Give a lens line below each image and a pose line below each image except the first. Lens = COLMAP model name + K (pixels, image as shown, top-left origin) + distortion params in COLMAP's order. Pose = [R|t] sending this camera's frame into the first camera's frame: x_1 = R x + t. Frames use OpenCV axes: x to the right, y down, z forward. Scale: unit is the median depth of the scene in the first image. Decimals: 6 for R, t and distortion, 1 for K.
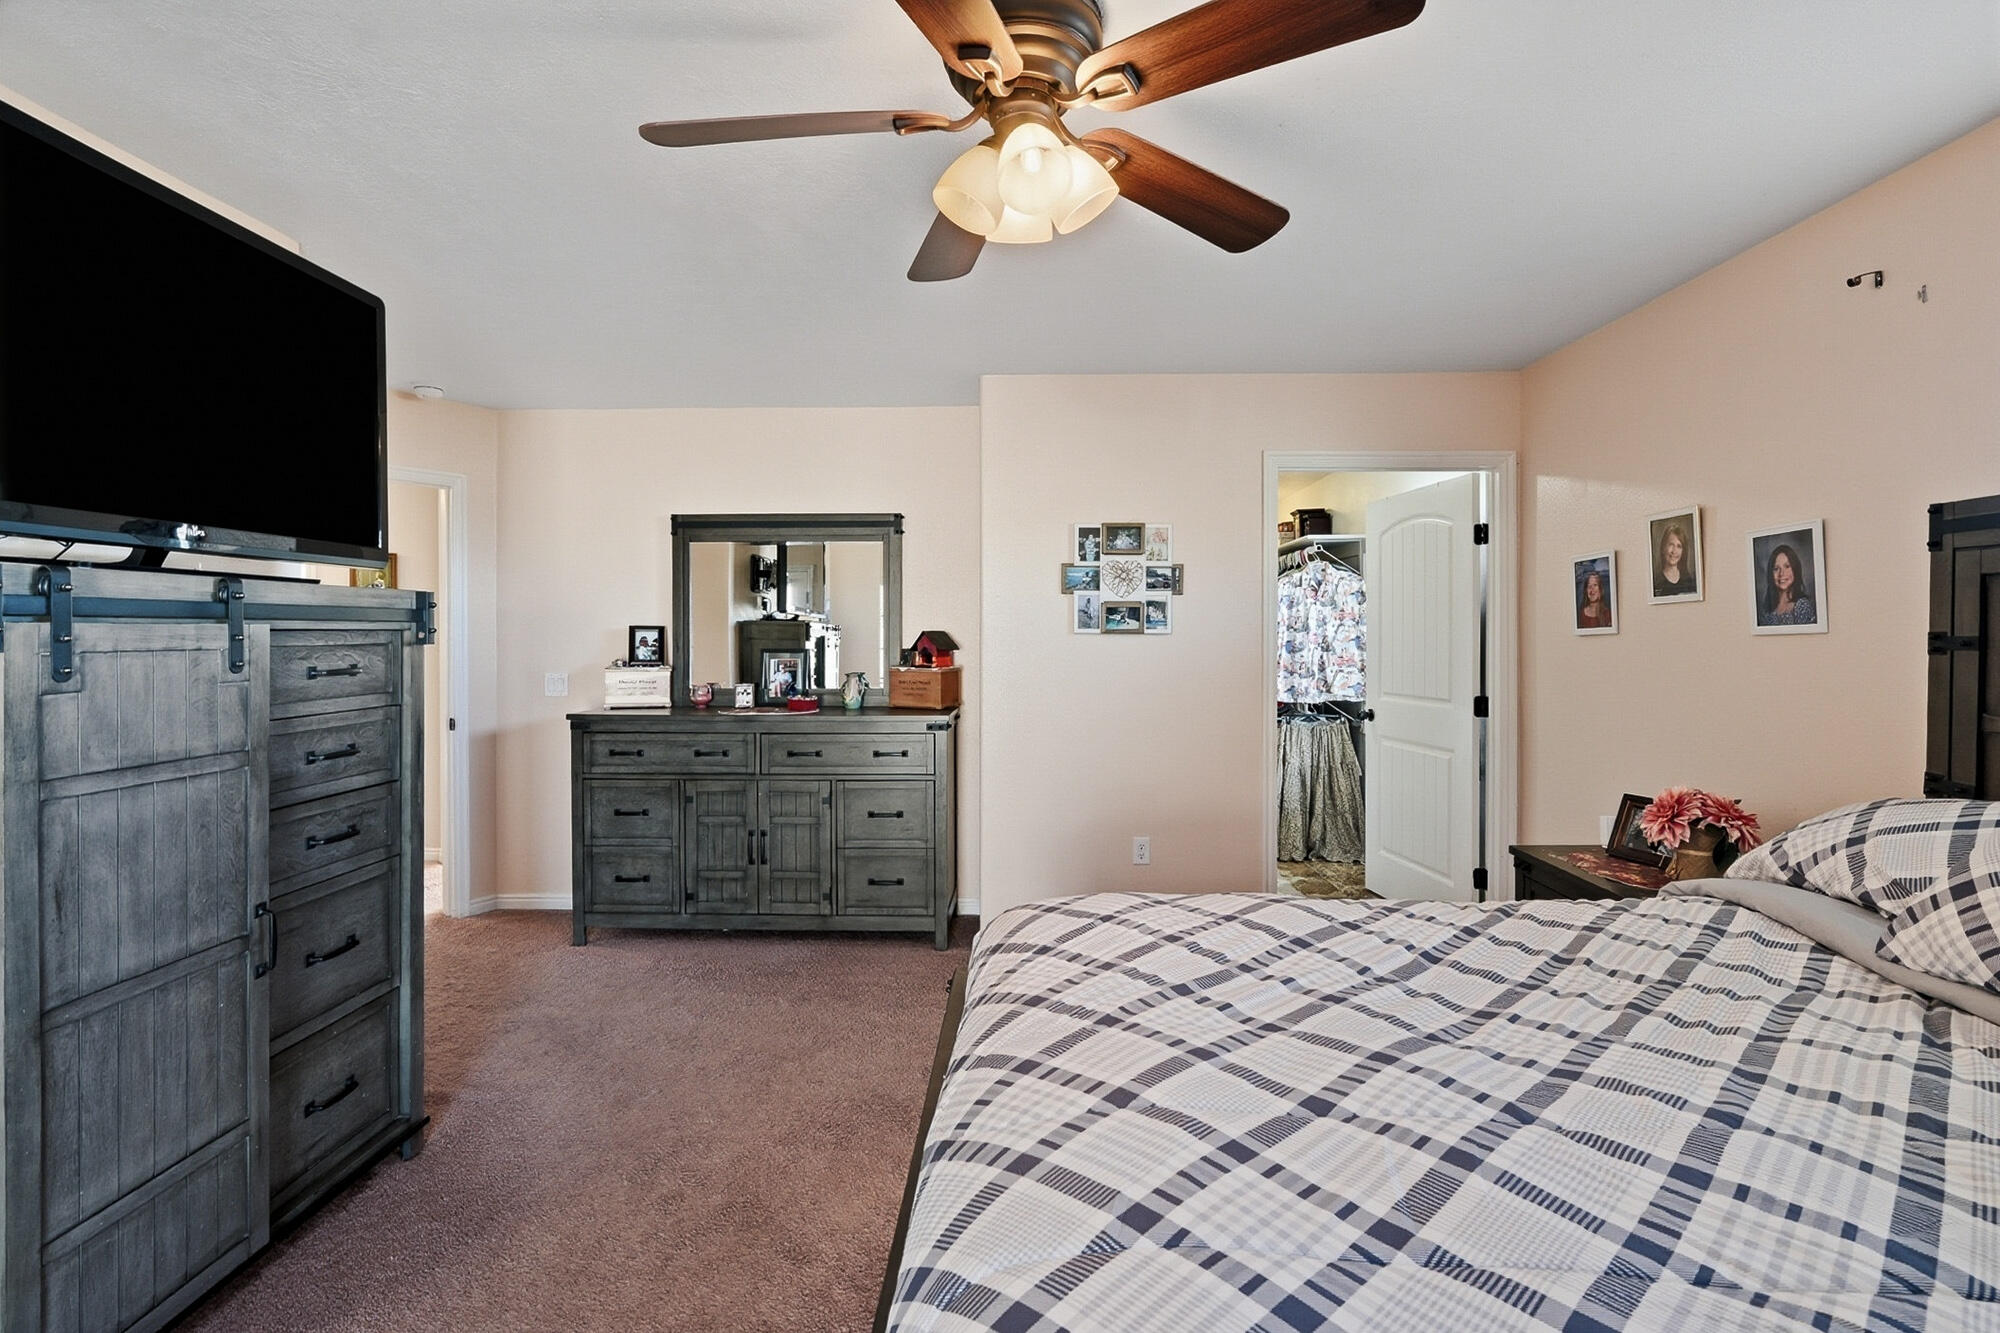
lens RADIAL K [[934.4, 0, 1003.3], [0, 934.4, 648.1], [0, 0, 1]] dist [-0.003057, 0.000399]
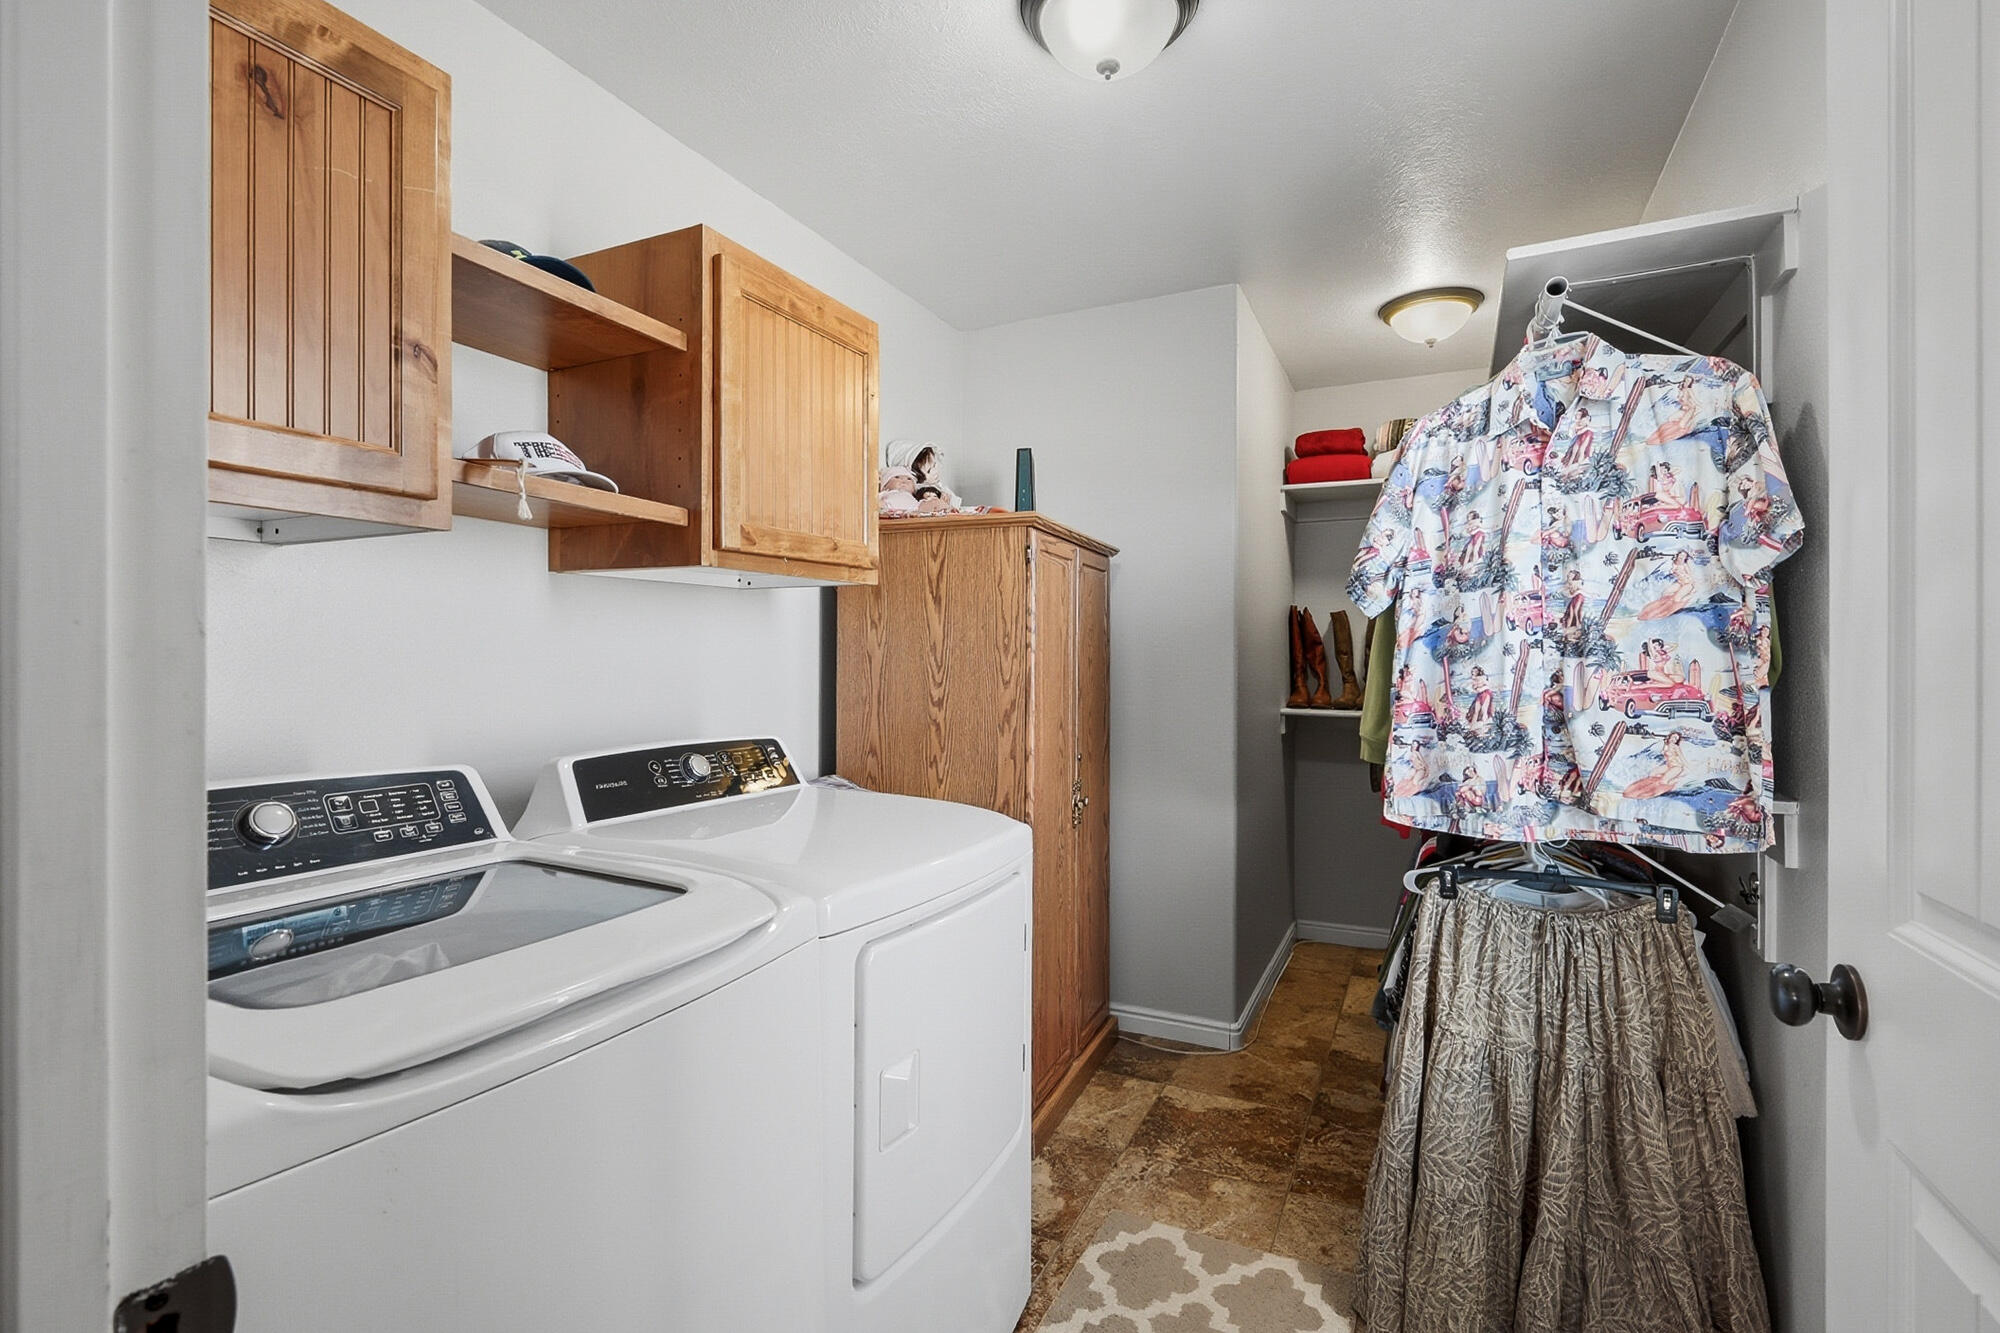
lens RADIAL K [[934.4, 0, 990.2], [0, 934.4, 663.4], [0, 0, 1]] dist [-0.003057, 0.000399]
pose [[0.907044, 0.004407, -0.421013, 0.303902], [-0.007507, 0.999956, -0.005705, 0.008635], [0.420970, 0.008336, 0.907036, 0.679173]]
